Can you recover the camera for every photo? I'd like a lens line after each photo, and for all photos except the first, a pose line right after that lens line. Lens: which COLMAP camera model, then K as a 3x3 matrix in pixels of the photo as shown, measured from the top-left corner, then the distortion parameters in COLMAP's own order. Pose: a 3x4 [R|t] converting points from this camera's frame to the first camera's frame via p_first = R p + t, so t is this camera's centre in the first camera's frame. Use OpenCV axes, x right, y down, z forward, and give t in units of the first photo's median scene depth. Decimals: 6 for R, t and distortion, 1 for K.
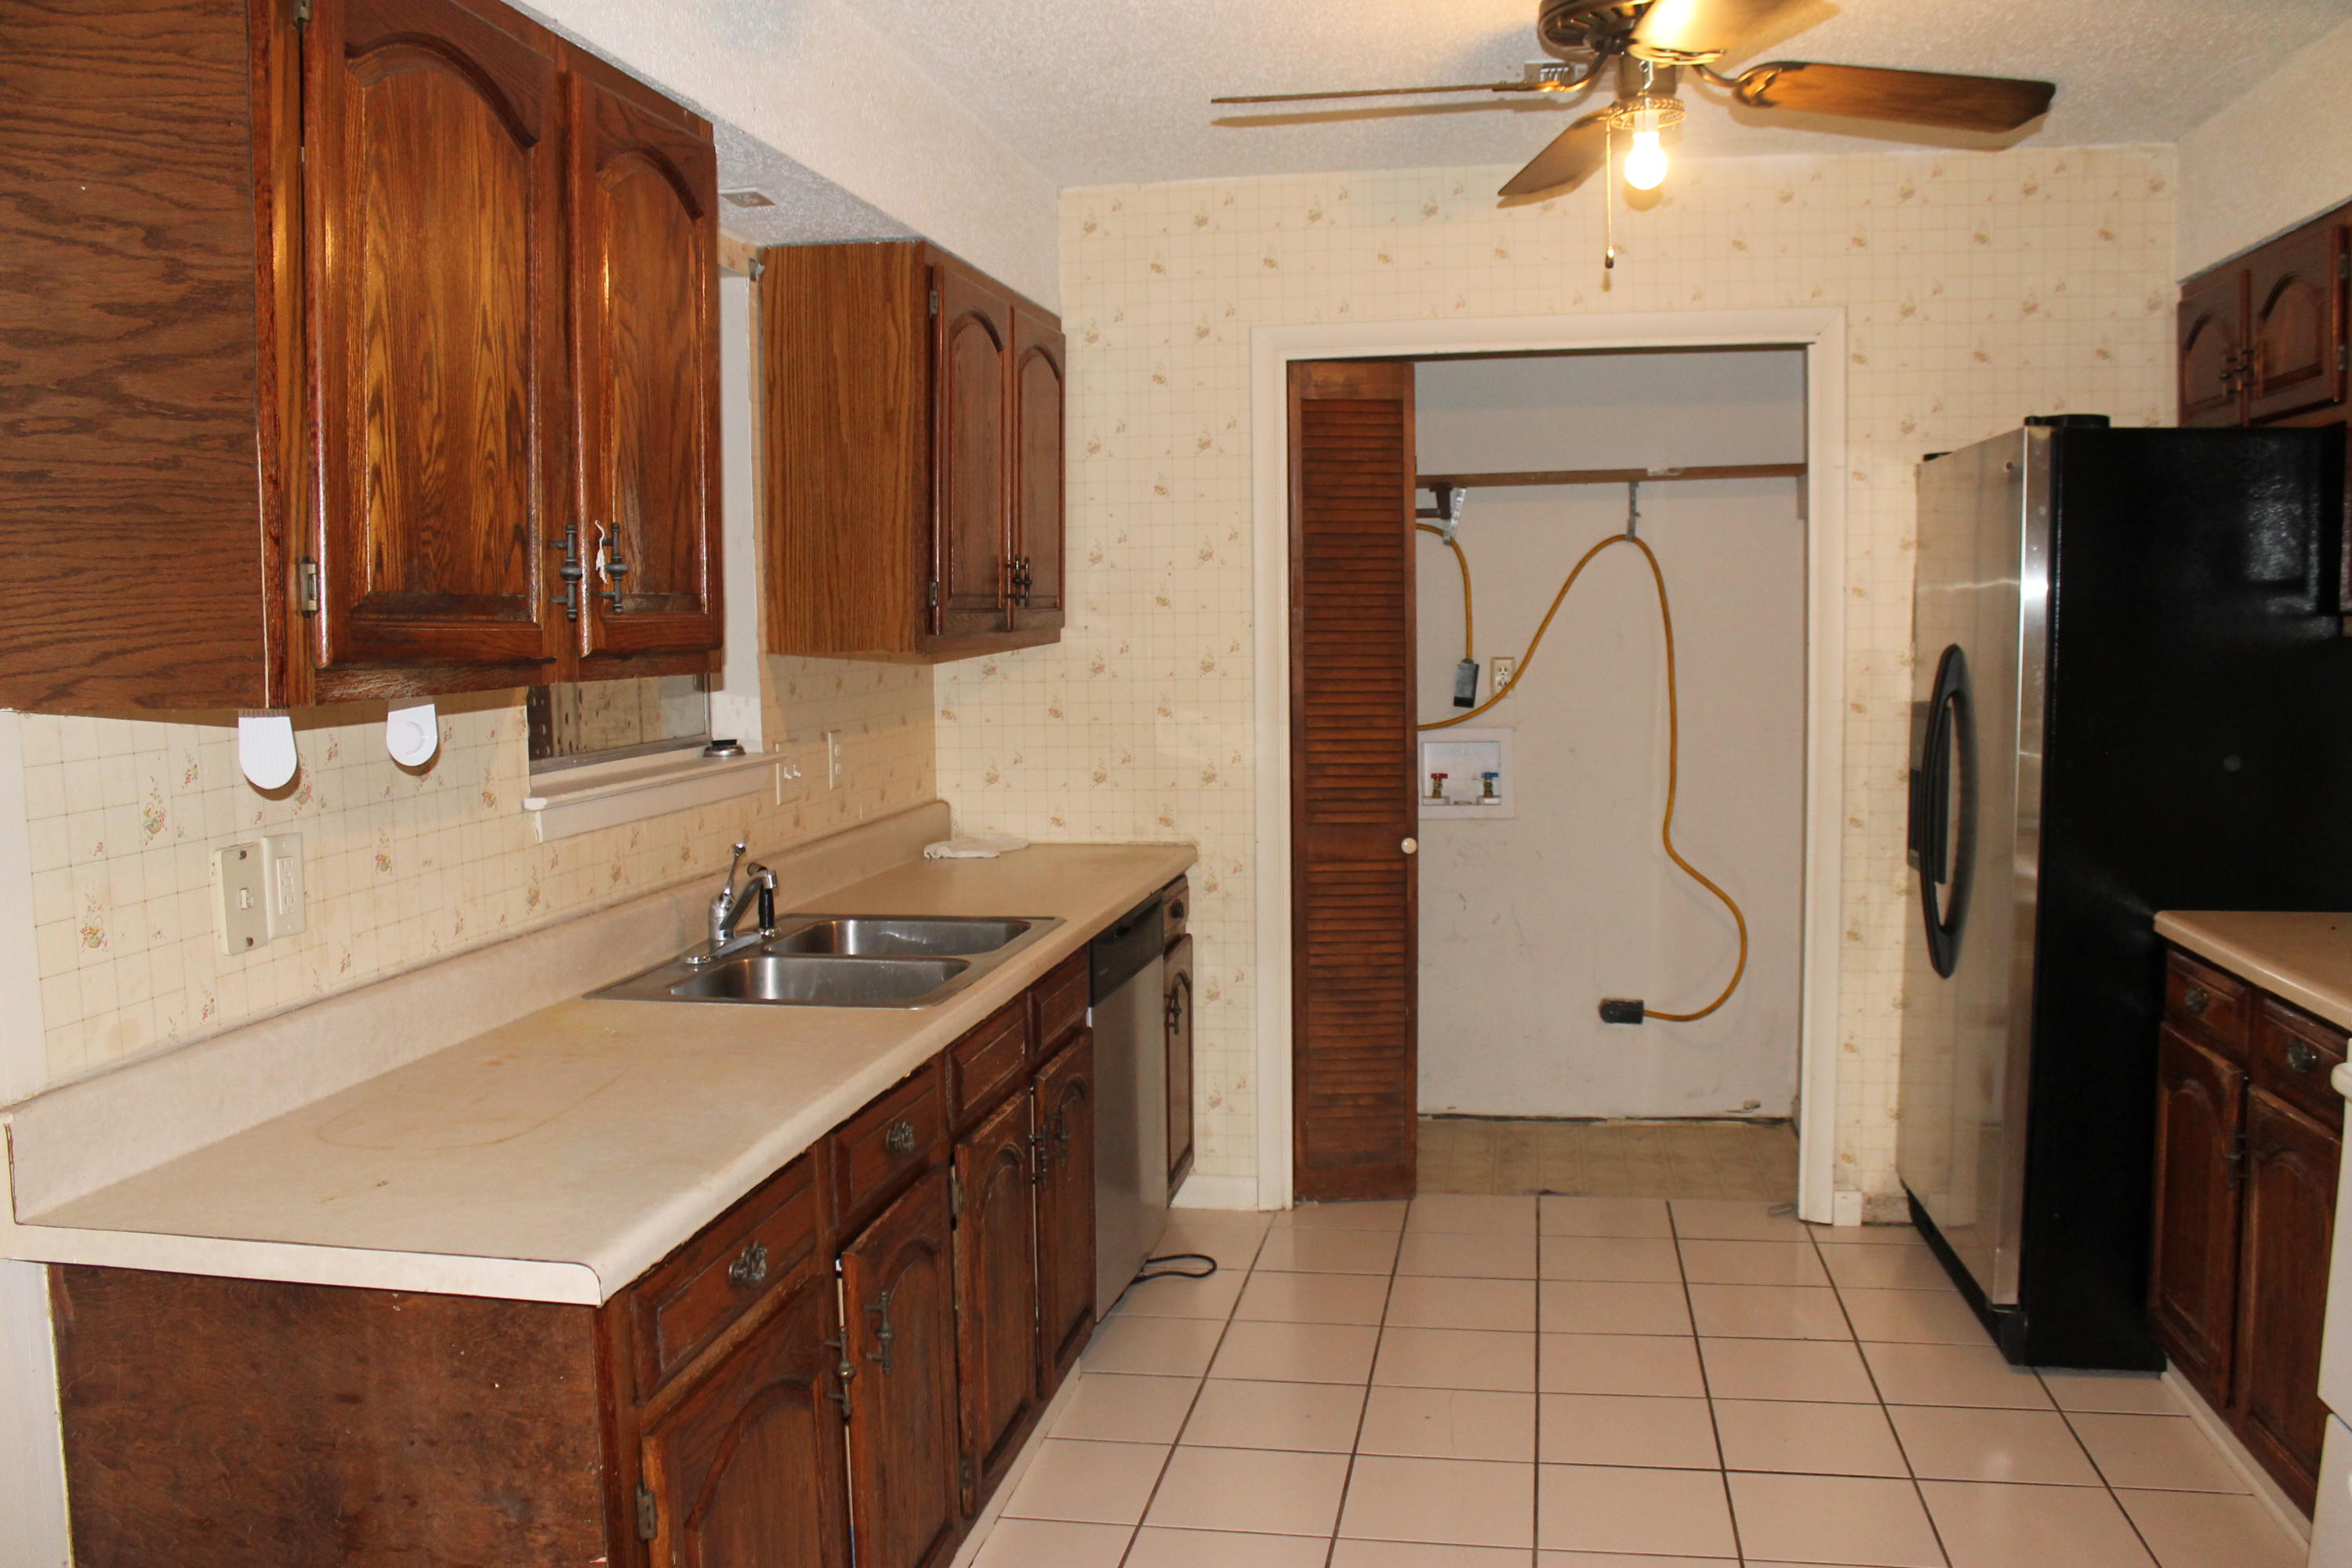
lens RADIAL K [[1955.7, 0, 1200.7], [0, 1955.7, 783.5], [0, 0, 1]] dist [-0.156597, 0.119547]
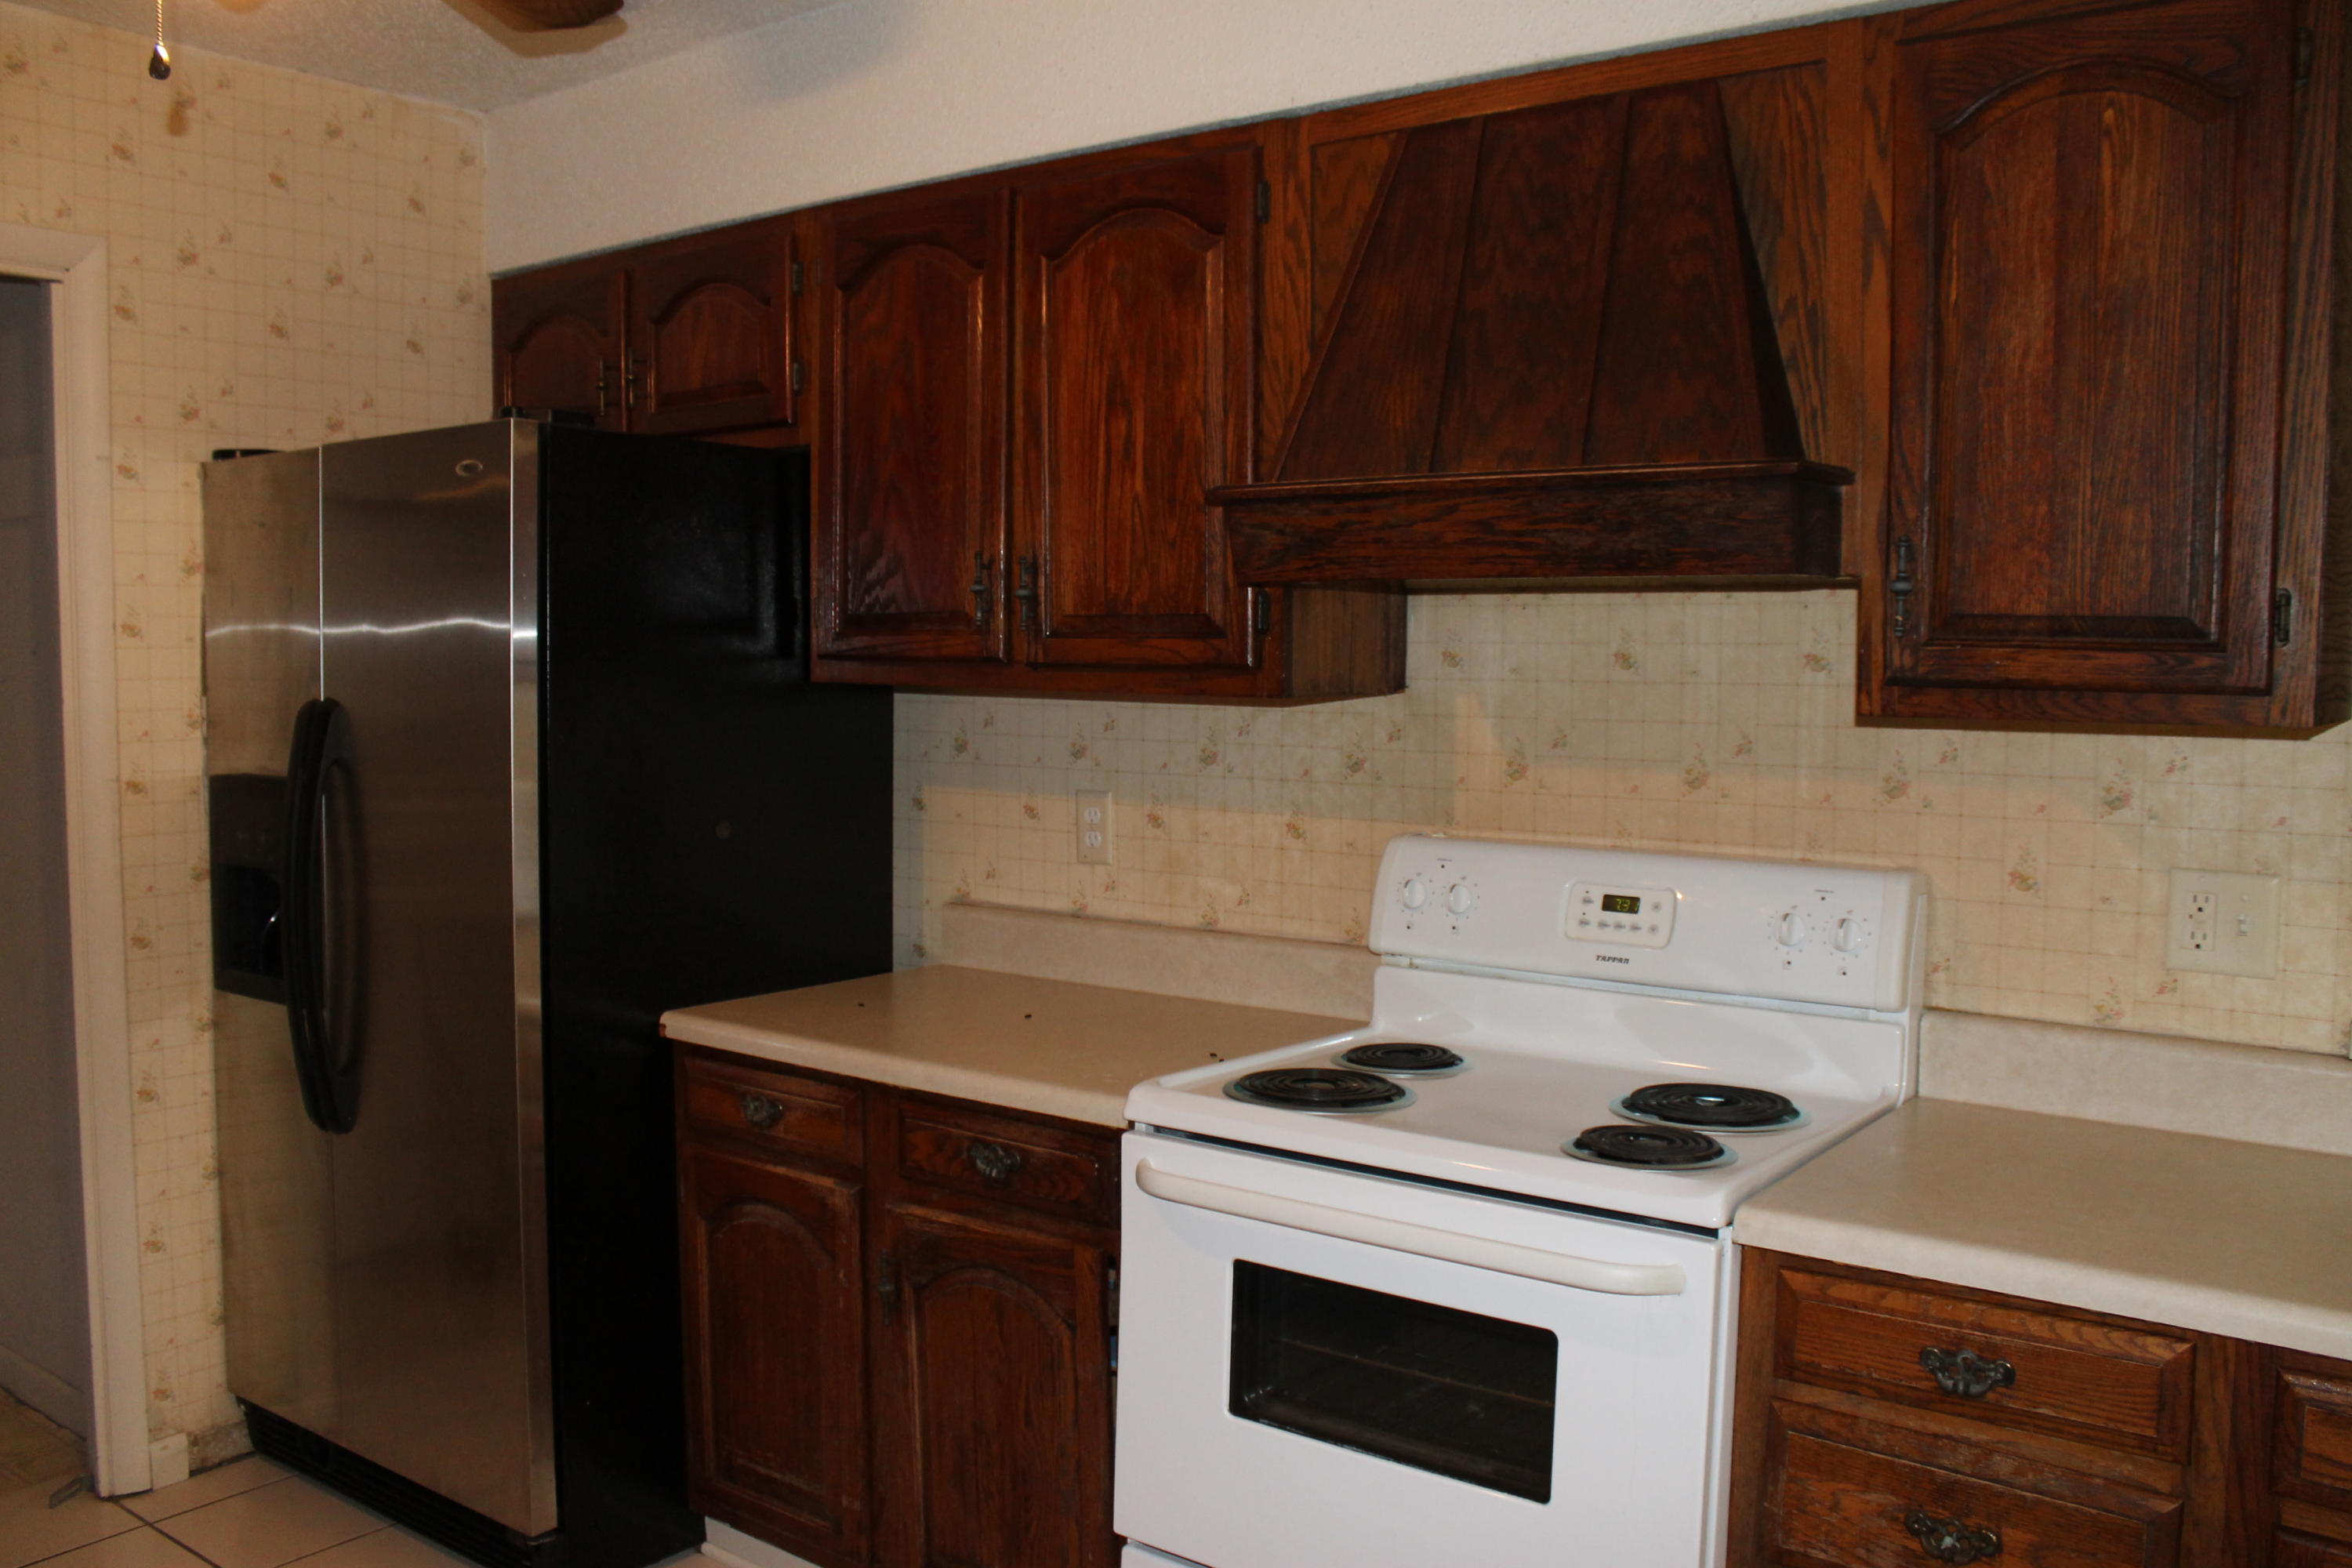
lens RADIAL K [[1955.7, 0, 1200.7], [0, 1955.7, 783.5], [0, 0, 1]] dist [-0.156597, 0.119547]
pose [[0.467310, -0.045459, 0.882924, -0.105816], [0.066990, 0.997627, 0.015908, -0.025215], [-0.881552, 0.051713, 0.469246, 0.306791]]
